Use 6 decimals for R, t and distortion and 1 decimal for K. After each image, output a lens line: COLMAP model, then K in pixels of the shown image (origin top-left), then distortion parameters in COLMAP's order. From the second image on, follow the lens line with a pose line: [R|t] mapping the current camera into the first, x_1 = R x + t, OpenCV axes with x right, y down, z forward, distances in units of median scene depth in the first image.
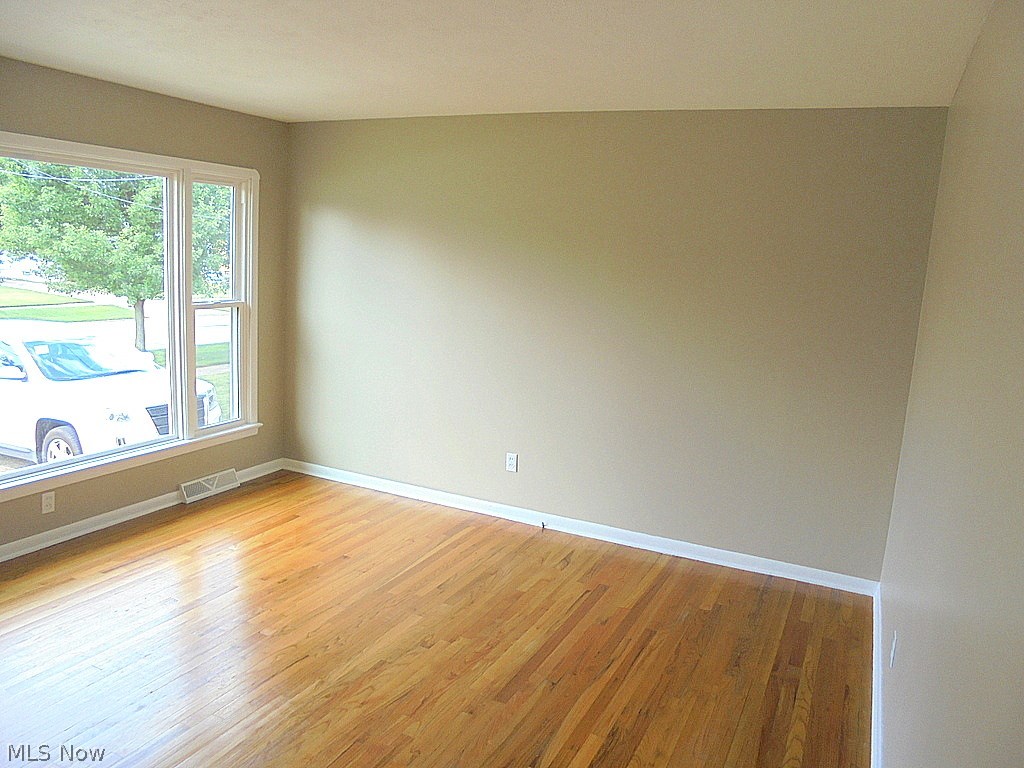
lens RADIAL K [[769.0, 0, 512.0], [0, 769.0, 384.0], [0, 0, 1]] dist [-0.067115, 0.007081]
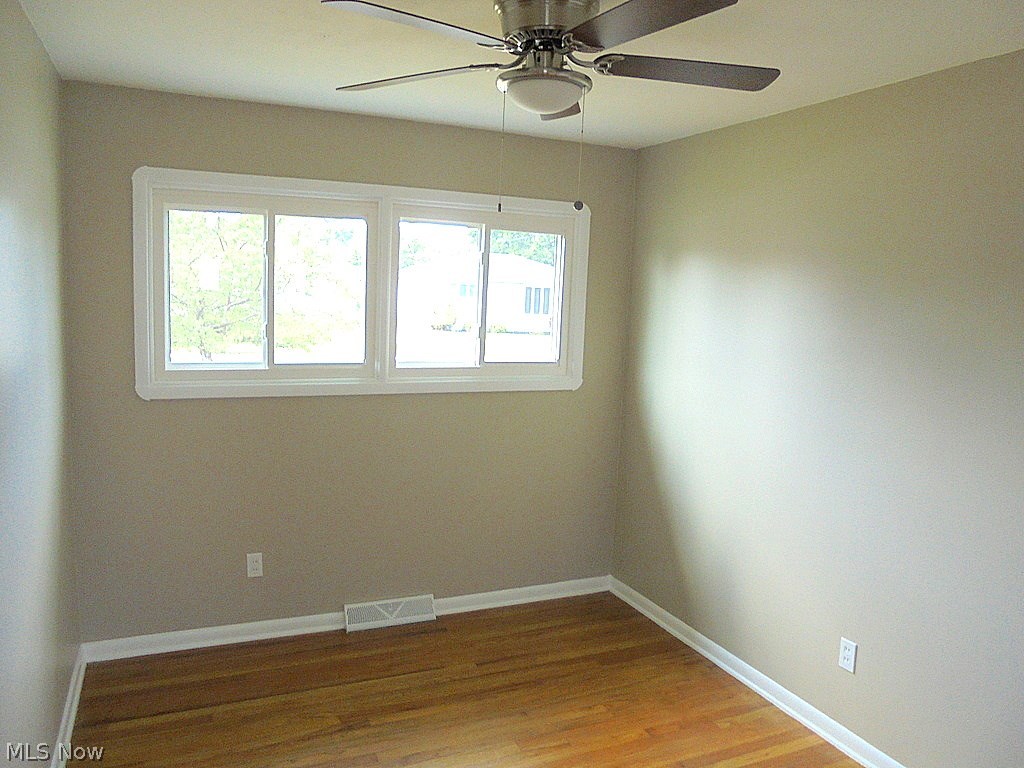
lens RADIAL K [[769.0, 0, 512.0], [0, 769.0, 384.0], [0, 0, 1]] dist [-0.067115, 0.007081]
pose [[0.752989, 0.032887, -0.657211, 0.177268], [-0.097556, 0.993293, -0.062069, -0.054071], [0.650761, 0.110852, 0.751147, 0.484206]]
